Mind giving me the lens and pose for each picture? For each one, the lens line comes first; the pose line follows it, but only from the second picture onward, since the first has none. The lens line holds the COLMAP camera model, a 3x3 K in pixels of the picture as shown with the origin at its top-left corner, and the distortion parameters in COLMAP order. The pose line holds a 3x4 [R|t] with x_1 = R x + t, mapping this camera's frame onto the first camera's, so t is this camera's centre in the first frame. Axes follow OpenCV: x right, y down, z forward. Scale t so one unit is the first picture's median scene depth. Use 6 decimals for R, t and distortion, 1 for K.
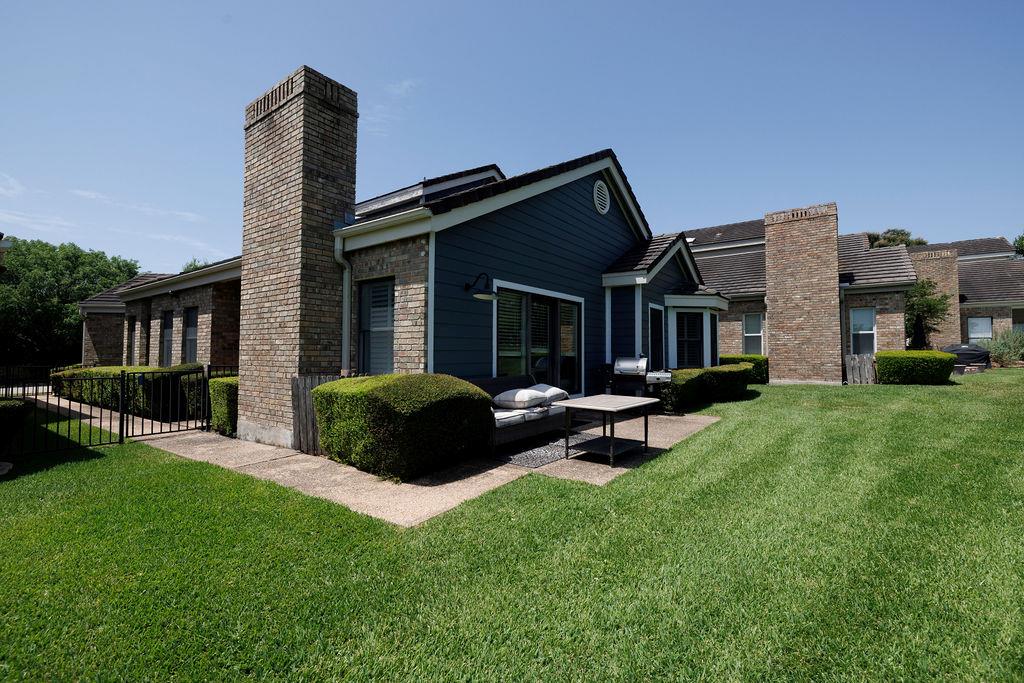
lens RADIAL K [[466.3, 0, 515.6], [0, 466.3, 340.9], [0, 0, 1]] dist [-0.012920, -0.000771]
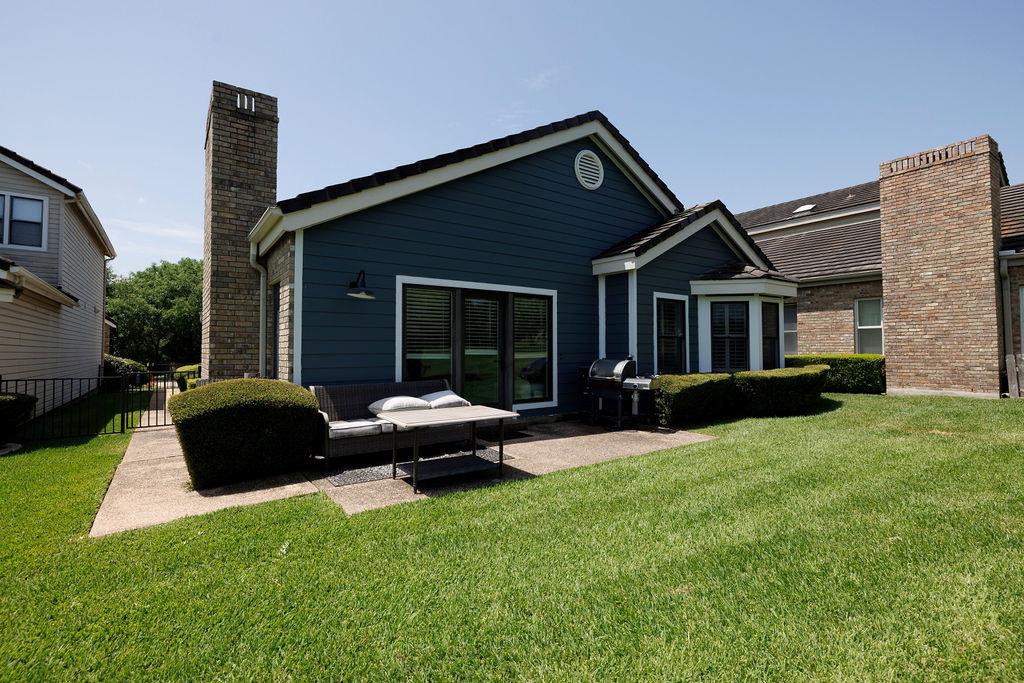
lens RADIAL K [[489.3, 0, 510.9], [0, 489.3, 342.8], [0, 0, 1]] dist [-0.016287, 0.000569]
pose [[0.945965, -0.009077, -0.324140, 0.313283], [0.012563, 0.999884, 0.008663, -0.003557], [0.324024, -0.012267, 0.945969, 0.105757]]
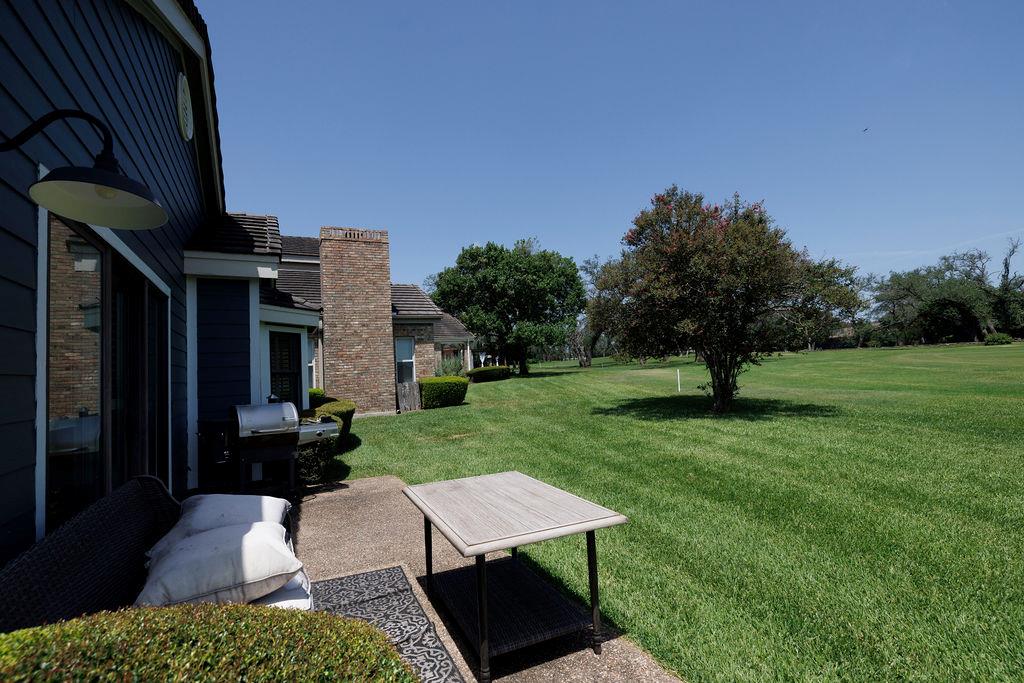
lens RADIAL K [[466.3, 0, 513.1], [0, 466.3, 343.8], [0, 0, 1]] dist [-0.012920, -0.000771]
pose [[0.441337, 0.029530, 0.896856, -0.111588], [0.028463, 0.998495, -0.046883, -0.001641], [-0.896890, 0.046218, 0.439832, 0.413423]]
